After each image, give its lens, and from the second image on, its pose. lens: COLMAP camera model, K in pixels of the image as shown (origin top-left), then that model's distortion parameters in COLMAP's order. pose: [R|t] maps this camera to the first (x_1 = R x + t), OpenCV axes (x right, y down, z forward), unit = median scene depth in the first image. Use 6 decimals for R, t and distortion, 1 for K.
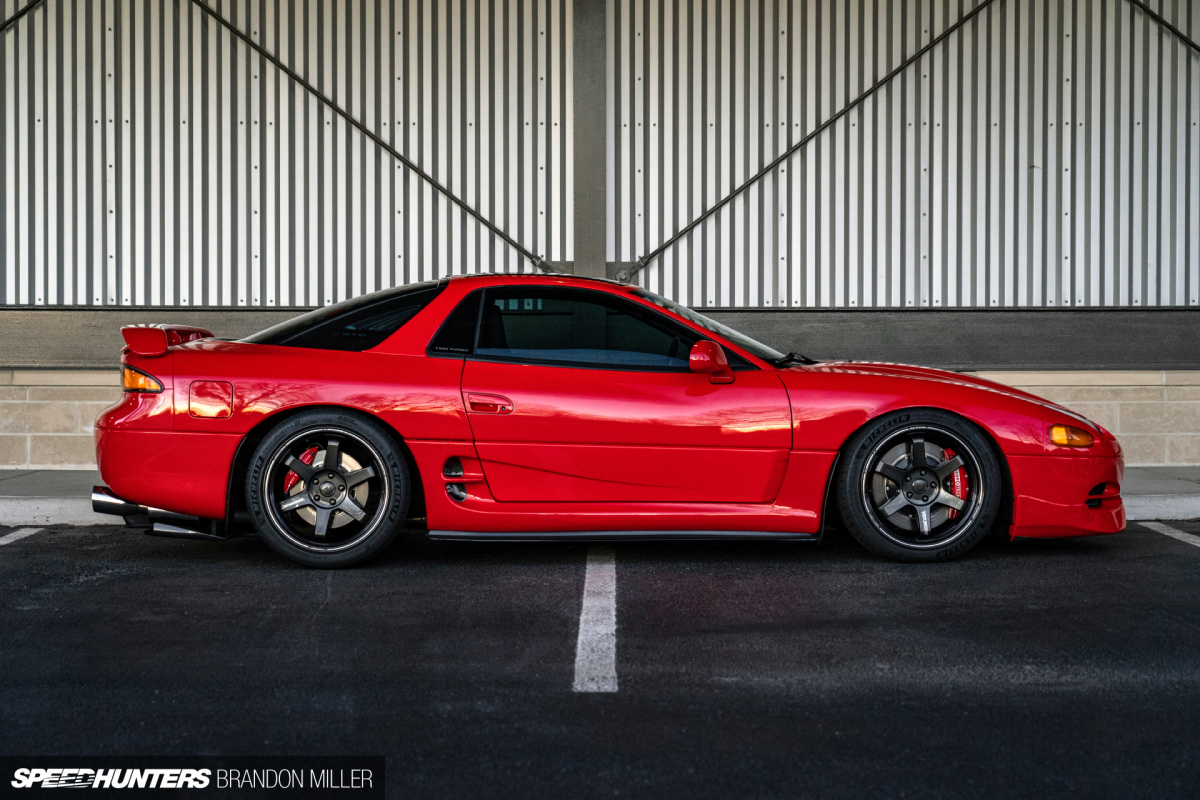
lens RADIAL K [[2297.3, 0, 600.0], [0, 2297.3, 400.0], [0, 0, 1]] dist [-0.003734, -0.076883]
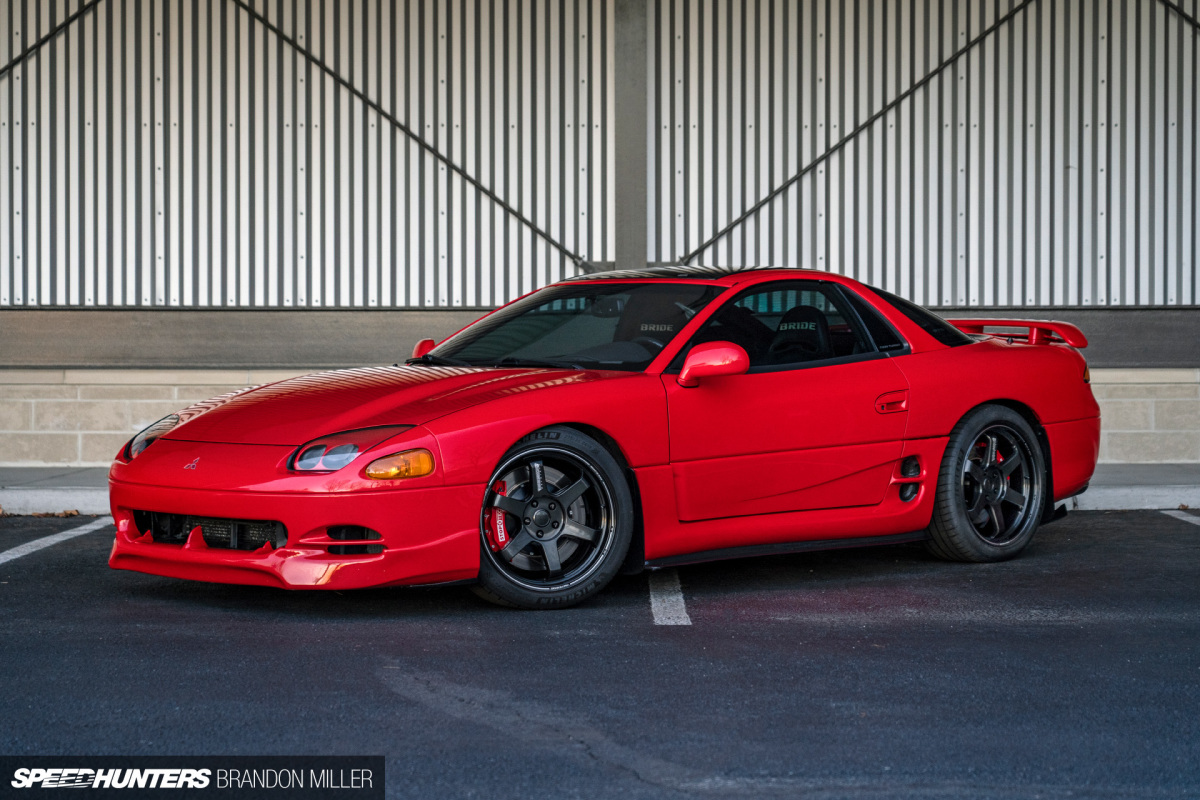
lens RADIAL K [[2612.9, 0, 600.0], [0, 2612.9, 400.0], [0, 0, 1]] dist [0.006205, 0.111070]
pose [[0.999995, -0.001236, -0.003021, -0.014703], [0.001223, 0.999990, -0.004218, 0.005609], [0.003026, 0.004214, 0.999987, -0.153618]]
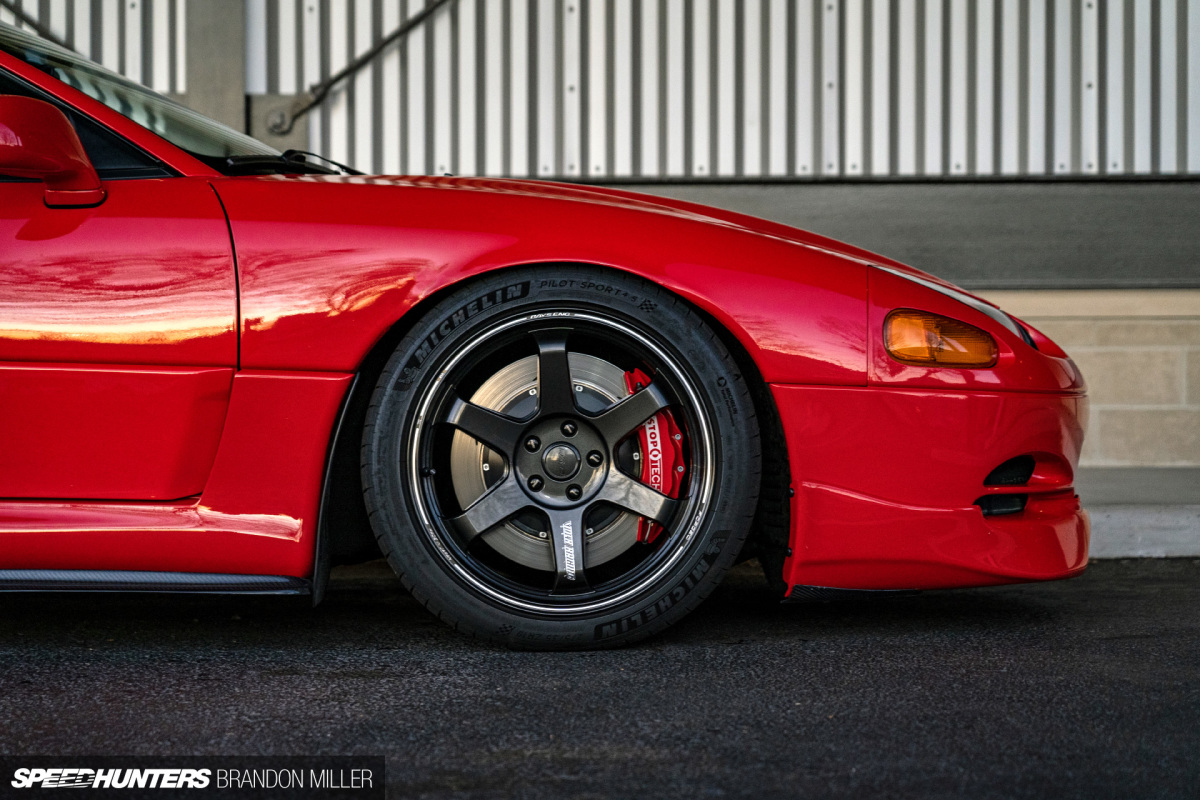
lens RADIAL K [[2896.8, 0, 600.0], [0, 2896.8, 400.0], [0, 0, 1]] dist [0.030486, 0.085667]
pose [[0.999876, 0.001545, -0.015700, 0.098777], [-0.001704, 0.999947, -0.010105, 0.020423], [0.015684, 0.010131, 0.999826, 0.313300]]
